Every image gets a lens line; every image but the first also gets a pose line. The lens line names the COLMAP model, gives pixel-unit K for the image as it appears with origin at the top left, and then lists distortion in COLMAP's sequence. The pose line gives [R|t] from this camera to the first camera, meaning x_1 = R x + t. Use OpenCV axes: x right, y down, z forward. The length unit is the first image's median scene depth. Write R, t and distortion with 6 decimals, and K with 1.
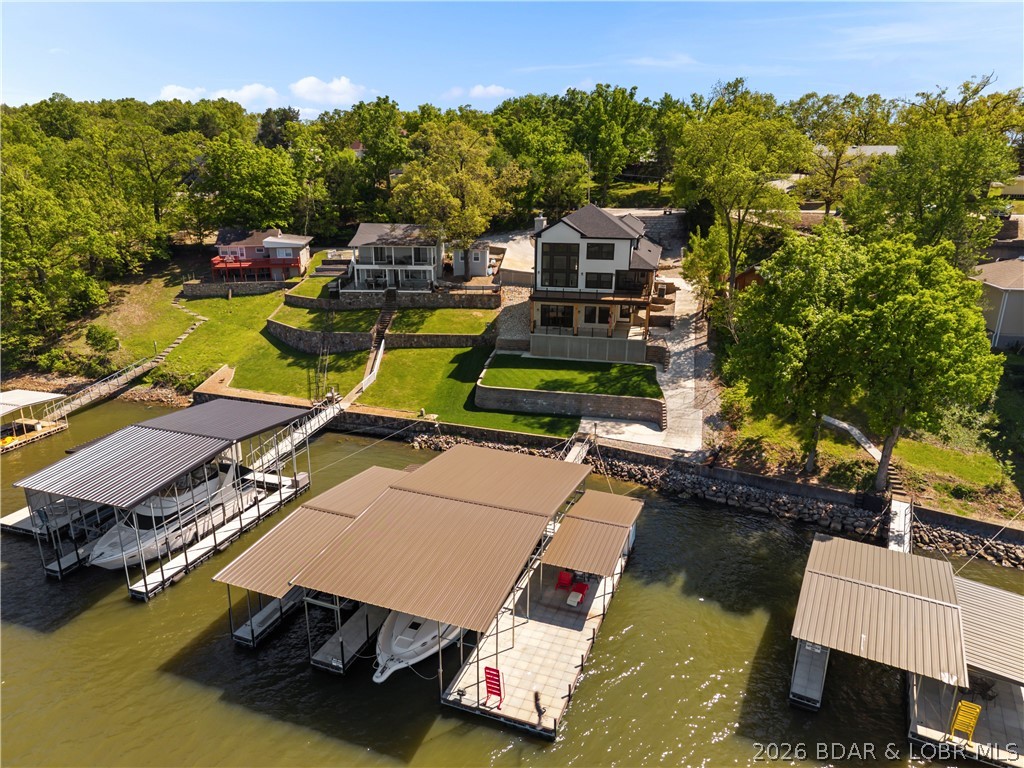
lens RADIAL K [[693.5, 0, 501.8], [0, 693.5, 387.1], [0, 0, 1]] dist [0.004372, 0.001038]
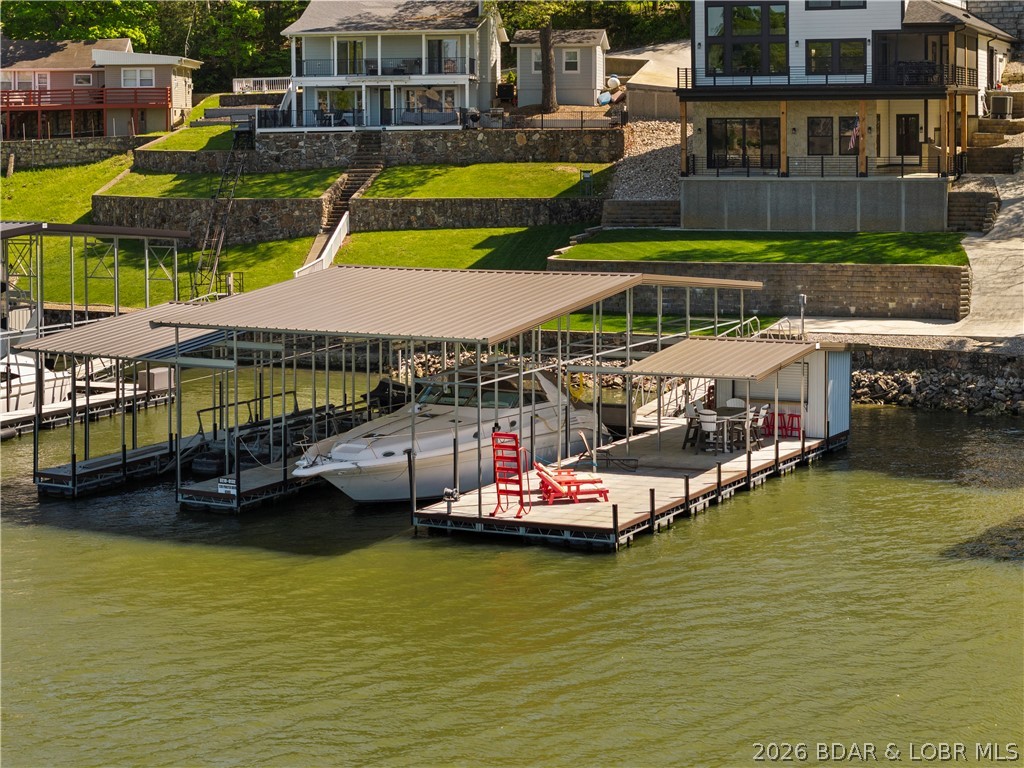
lens RADIAL K [[2077.6, 0, 365.2], [0, 2077.6, 138.3], [0, 0, 1]] dist [-0.012431, -0.521766]
pose [[0.984938, -0.009376, -0.172656, 0.072534], [-0.040132, 0.958865, -0.281011, 0.274518], [0.168189, 0.283707, 0.944046, -0.270314]]
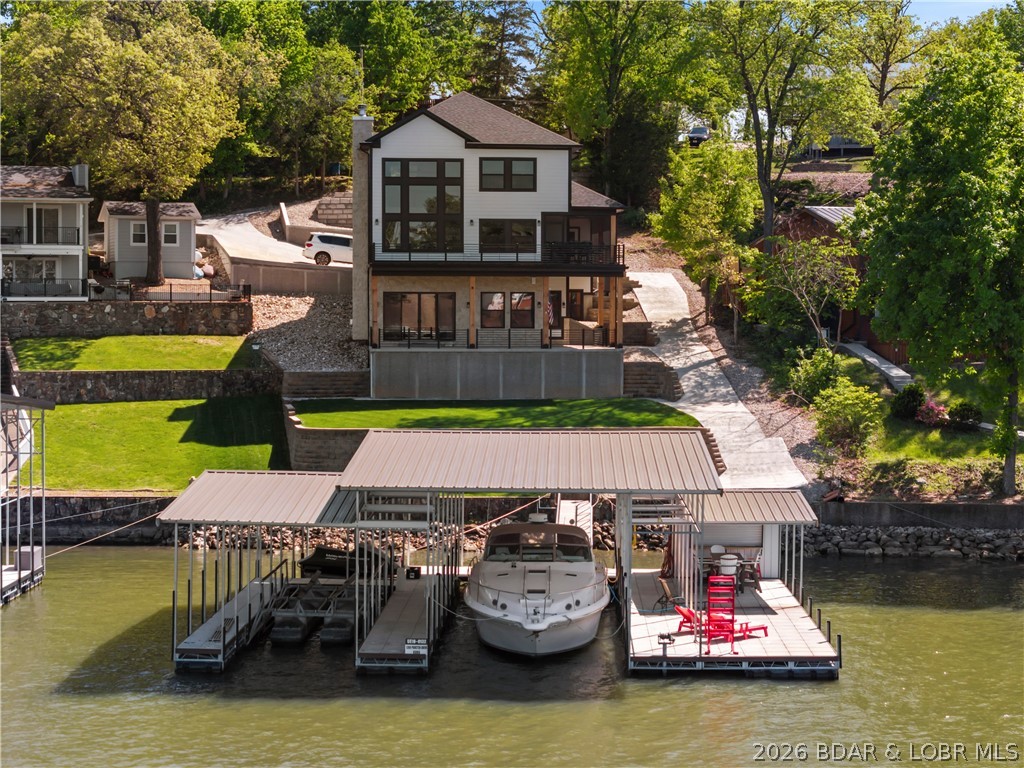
lens RADIAL K [[2089.9, 0, 512.0], [0, 2089.9, 384.0], [0, 0, 1]] dist [-0.245382, 0.224004]
pose [[0.941518, -0.011680, 0.336761, -0.330601], [0.096522, 0.966869, -0.236322, 0.274615], [-0.322843, 0.255006, 0.911452, -0.256976]]
